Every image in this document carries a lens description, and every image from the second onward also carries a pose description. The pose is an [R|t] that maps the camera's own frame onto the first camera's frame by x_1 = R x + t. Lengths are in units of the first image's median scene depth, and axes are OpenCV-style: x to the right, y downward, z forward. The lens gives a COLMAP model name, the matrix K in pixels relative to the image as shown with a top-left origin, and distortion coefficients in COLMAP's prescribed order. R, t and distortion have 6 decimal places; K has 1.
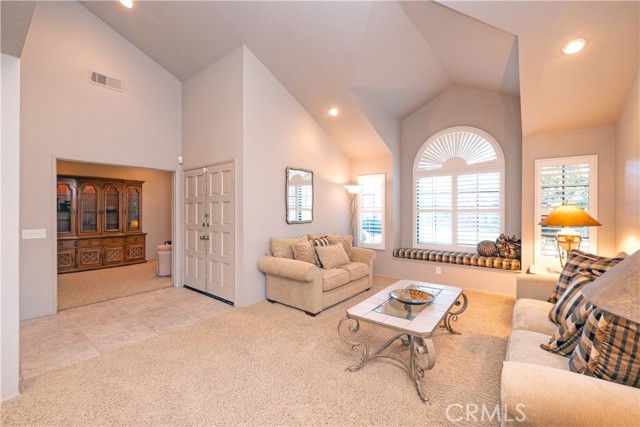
lens RADIAL K [[268.2, 0, 323.0], [0, 268.2, 216.1], [0, 0, 1]] dist [-0.004064, 0.000374]
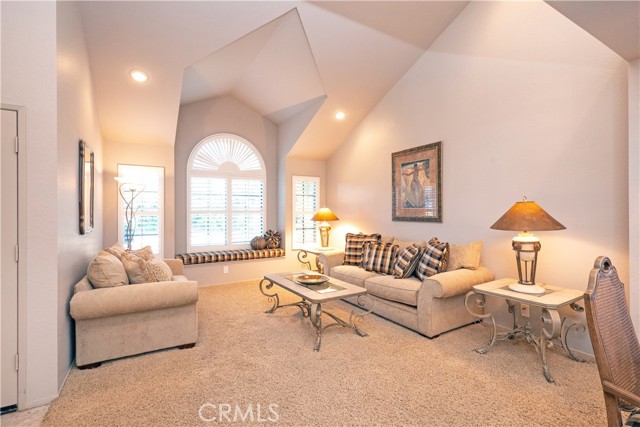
lens RADIAL K [[296.9, 0, 318.3], [0, 296.9, 214.2], [0, 0, 1]] dist [0.001051, -0.000082]
pose [[0.381163, -0.010478, 0.924449, -0.501864], [0.024396, 0.999702, 0.001272, -0.003500], [-0.924186, 0.022068, 0.381305, 0.235232]]
